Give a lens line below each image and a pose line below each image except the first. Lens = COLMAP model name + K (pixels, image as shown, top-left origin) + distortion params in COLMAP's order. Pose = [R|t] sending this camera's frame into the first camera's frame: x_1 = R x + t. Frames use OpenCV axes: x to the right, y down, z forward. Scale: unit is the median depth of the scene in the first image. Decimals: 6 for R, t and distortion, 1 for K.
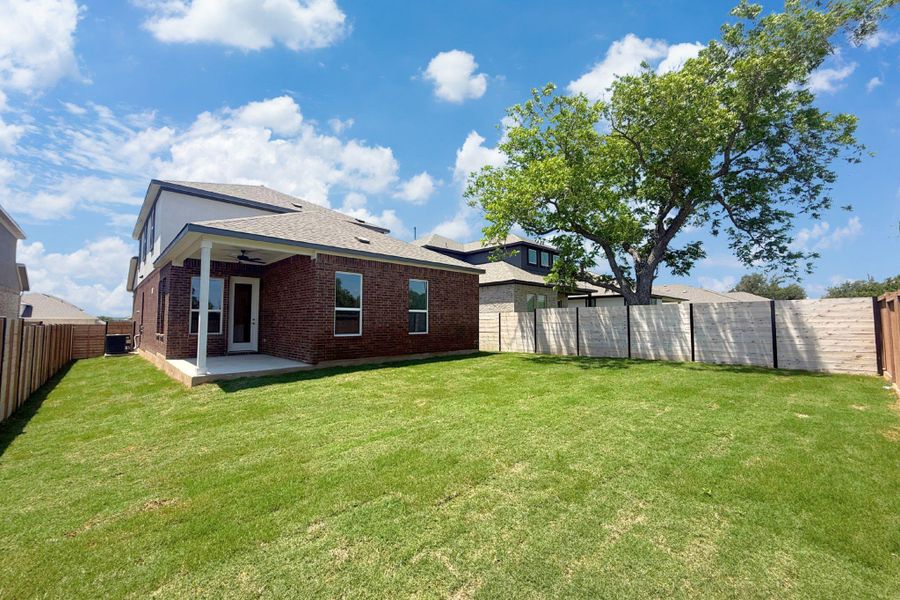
lens RADIAL K [[359.9, 0, 447.9], [0, 359.9, 300.8], [0, 0, 1]] dist [-0.000218, -0.000032]
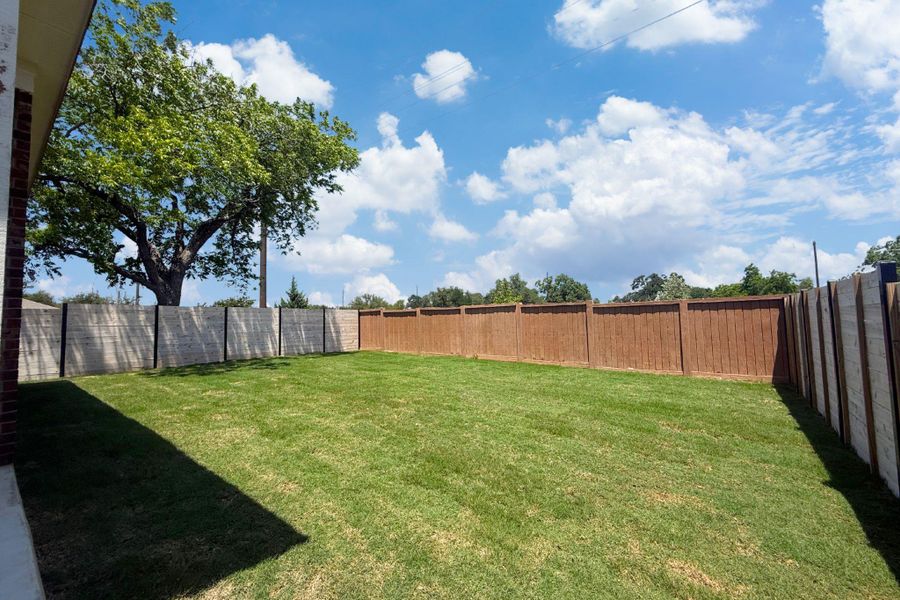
lens RADIAL K [[359.9, 0, 447.9], [0, 359.9, 300.8], [0, 0, 1]] dist [-0.000218, -0.000032]
pose [[-0.138595, 0.062563, 0.988371, -0.641859], [-0.046168, 0.996509, -0.069552, 0.043178], [-0.989272, -0.055271, -0.135223, 0.629242]]
